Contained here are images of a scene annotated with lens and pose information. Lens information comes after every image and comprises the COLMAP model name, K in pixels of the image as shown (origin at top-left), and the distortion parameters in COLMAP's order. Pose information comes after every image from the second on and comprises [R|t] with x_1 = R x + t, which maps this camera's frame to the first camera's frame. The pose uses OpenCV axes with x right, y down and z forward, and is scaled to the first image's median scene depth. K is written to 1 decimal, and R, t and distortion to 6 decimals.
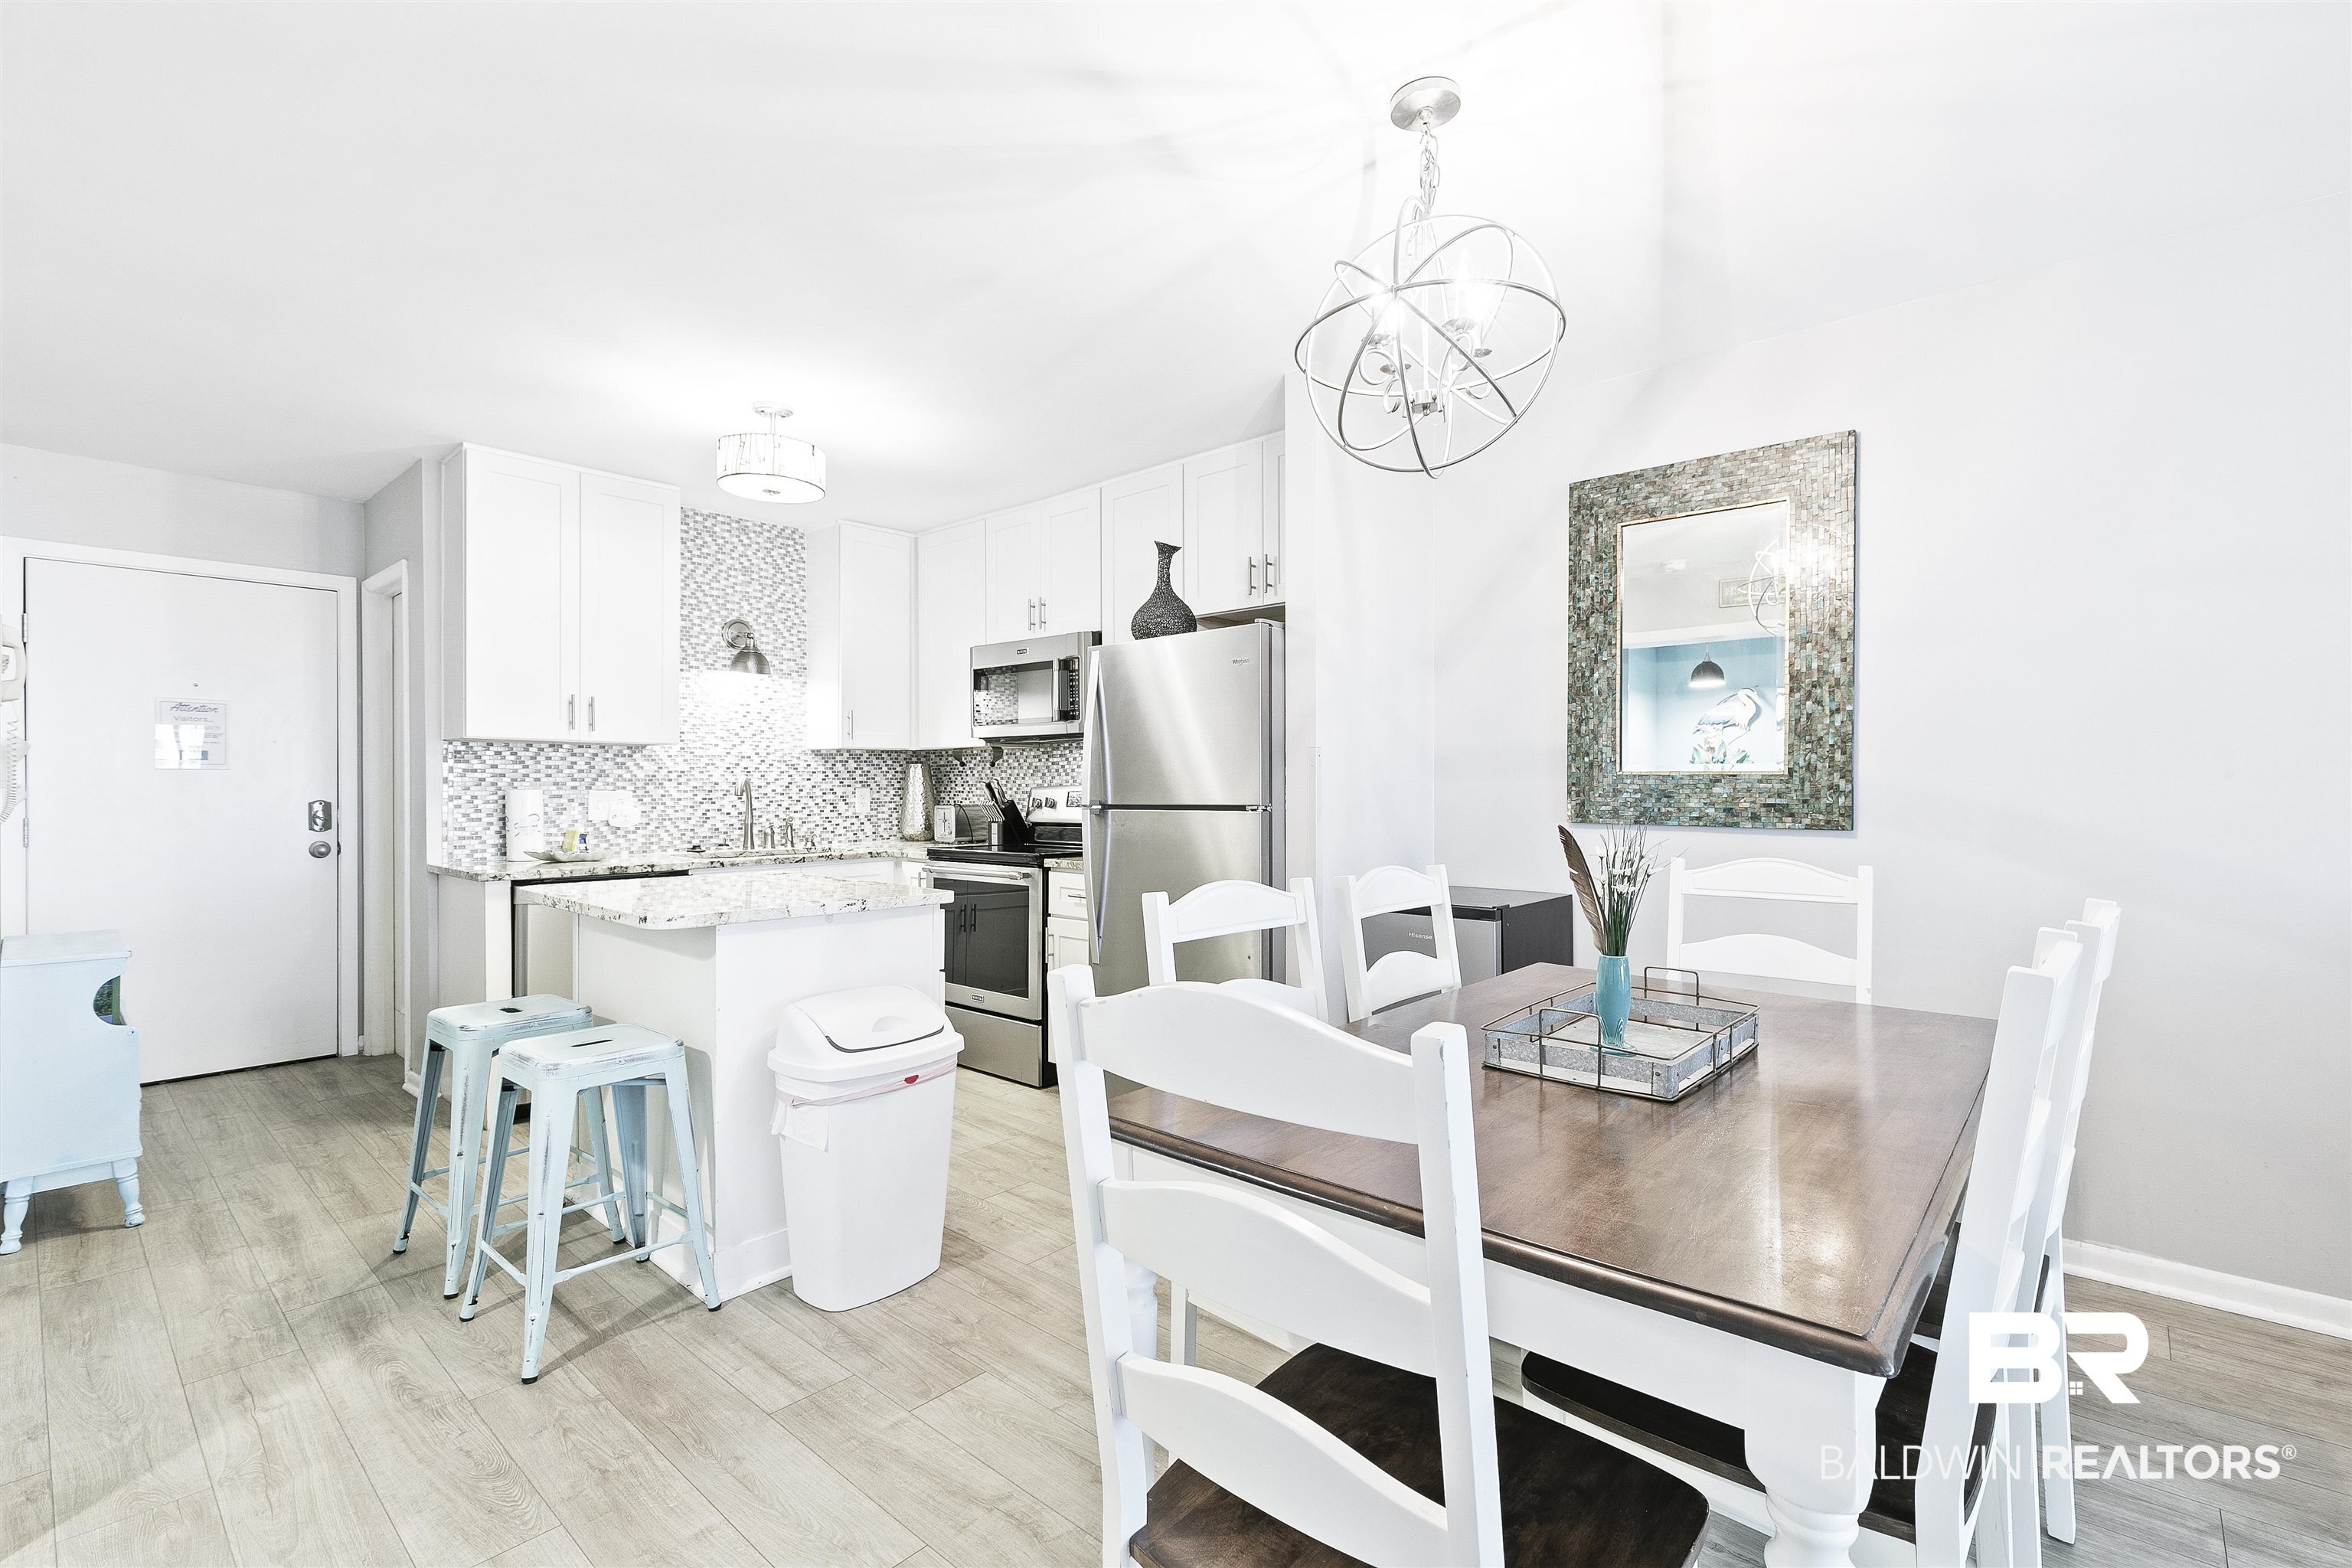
lens RADIAL K [[1074.9, 0, 1181.8], [0, 1074.9, 778.4], [0, 0, 1]] dist [0.003717, -0.002190]
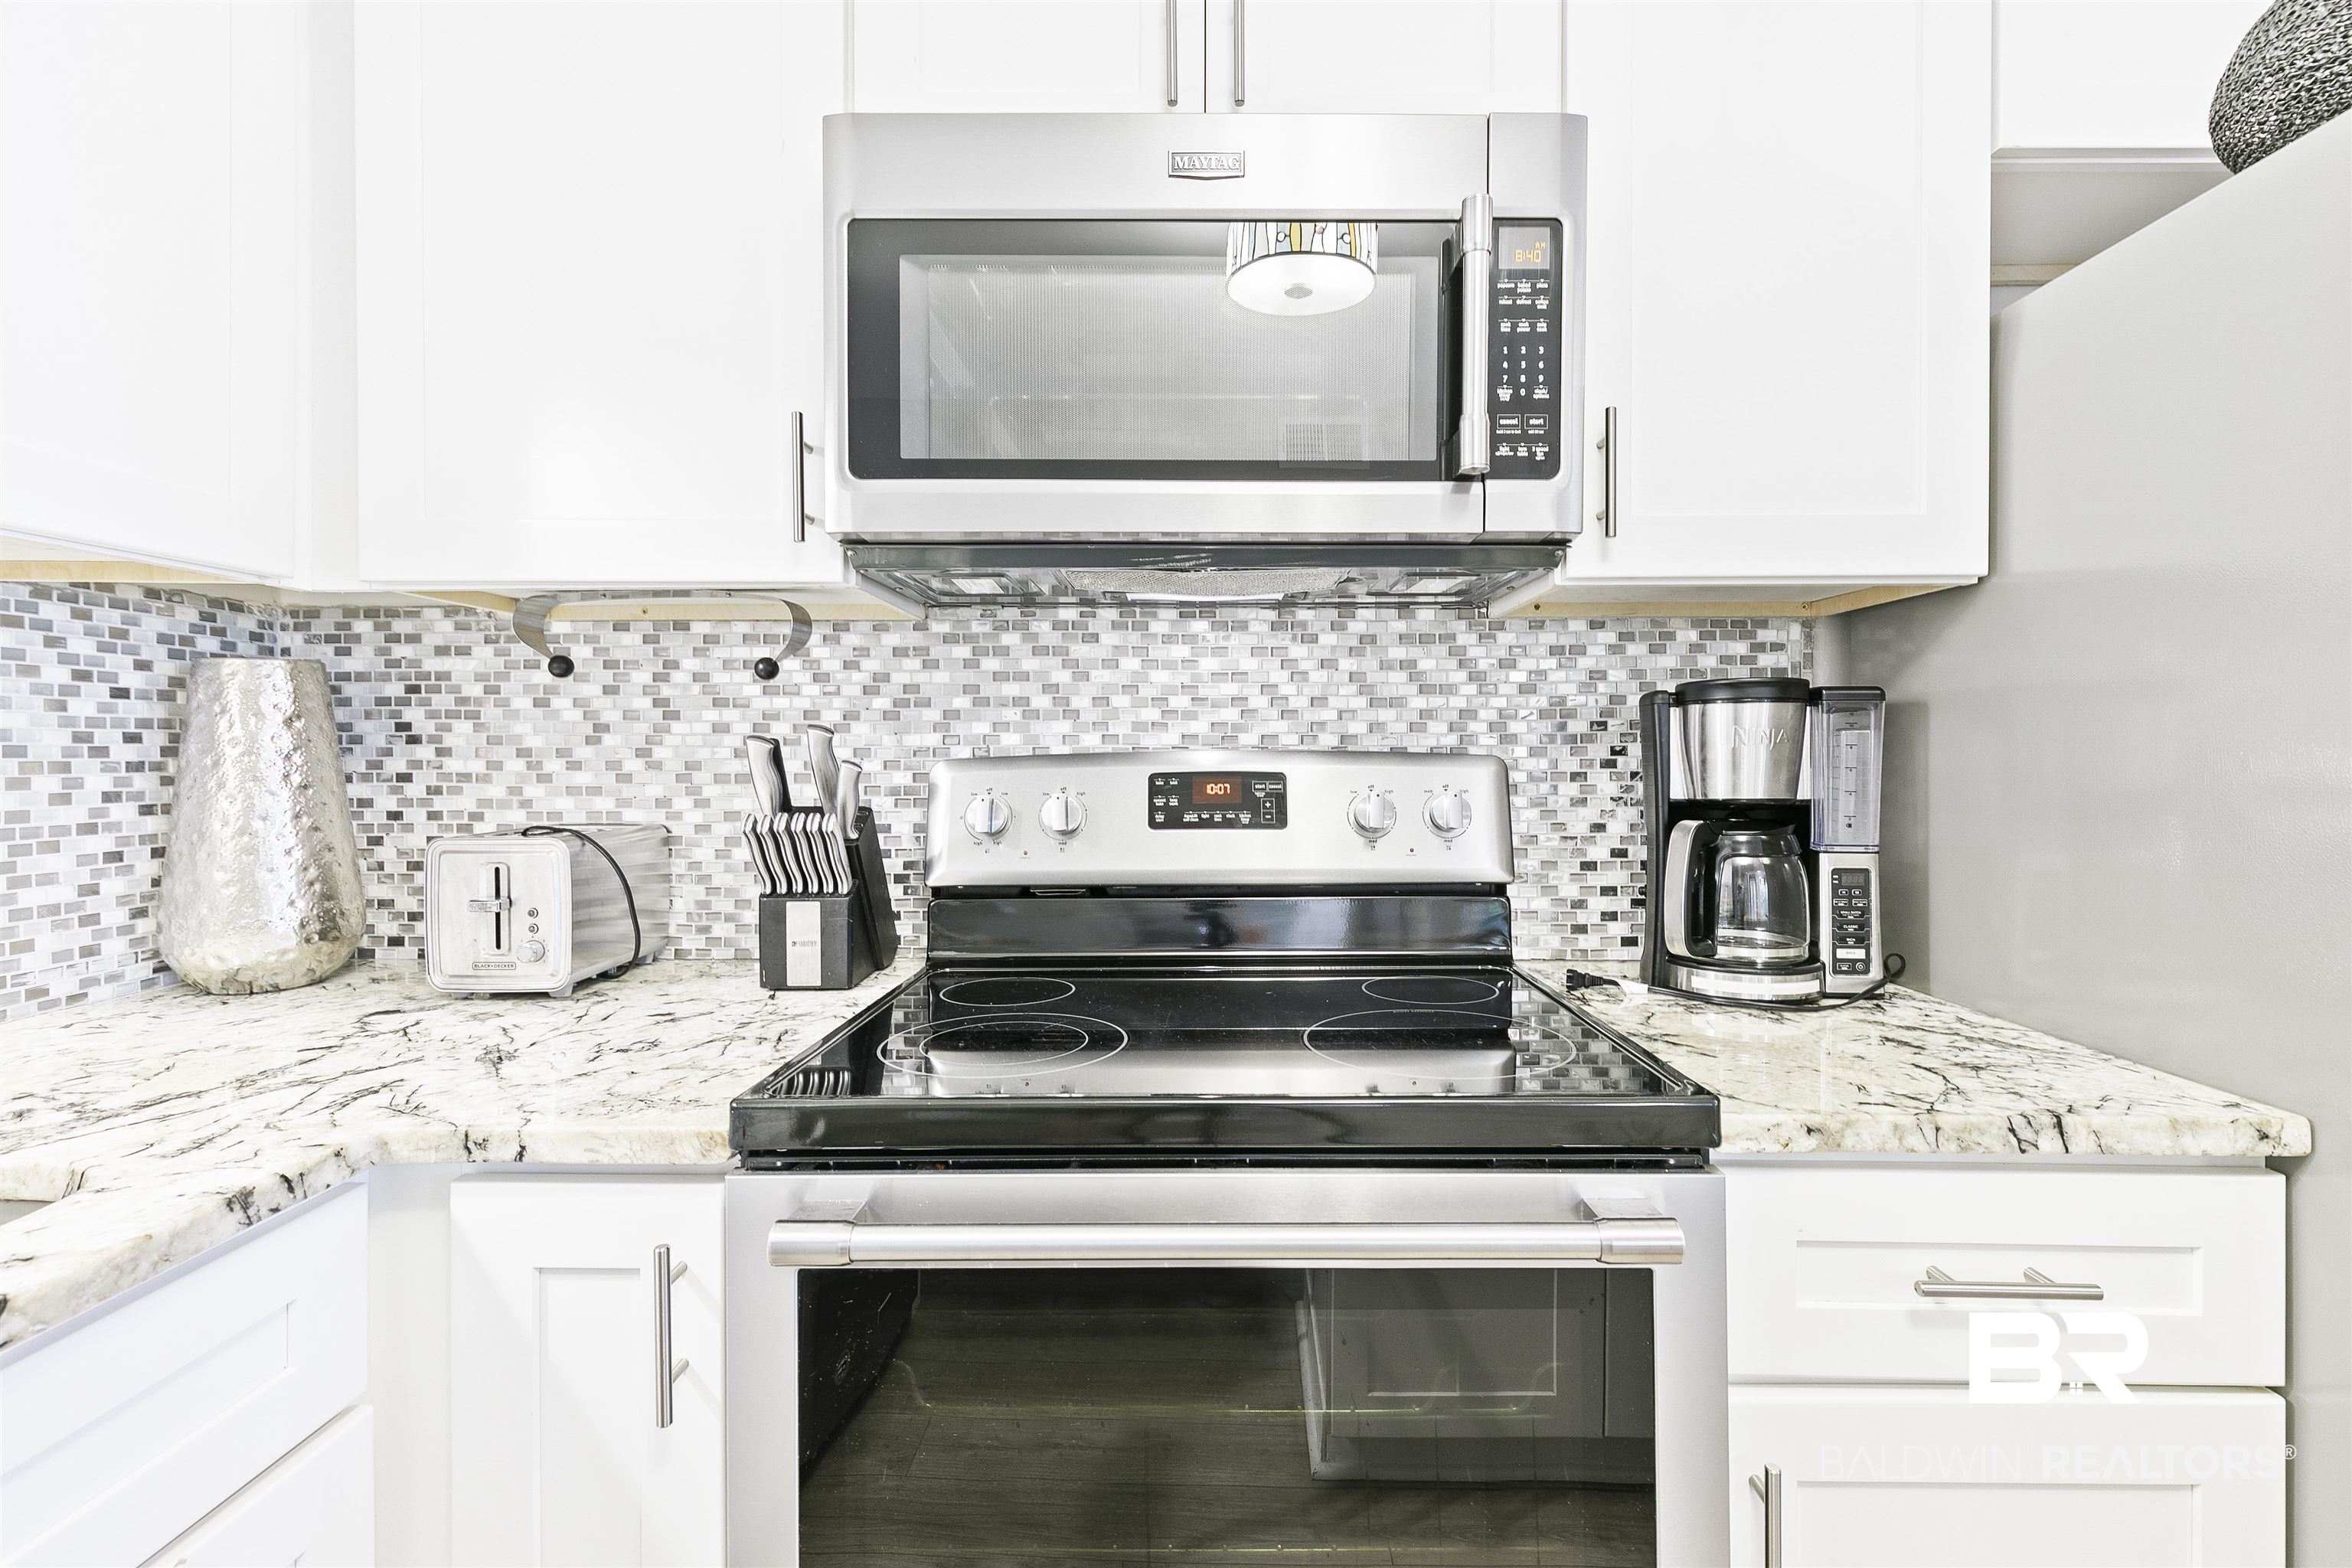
lens RADIAL K [[1074.9, 0, 1207.6], [0, 1074.9, 774.0], [0, 0, 1]] dist [0.003717, -0.002190]
pose [[0.736638, -0.008304, 0.676237, -0.335016], [-0.003867, 0.999857, 0.016490, 0.008550], [-0.676277, -0.014763, 0.736500, 0.913427]]
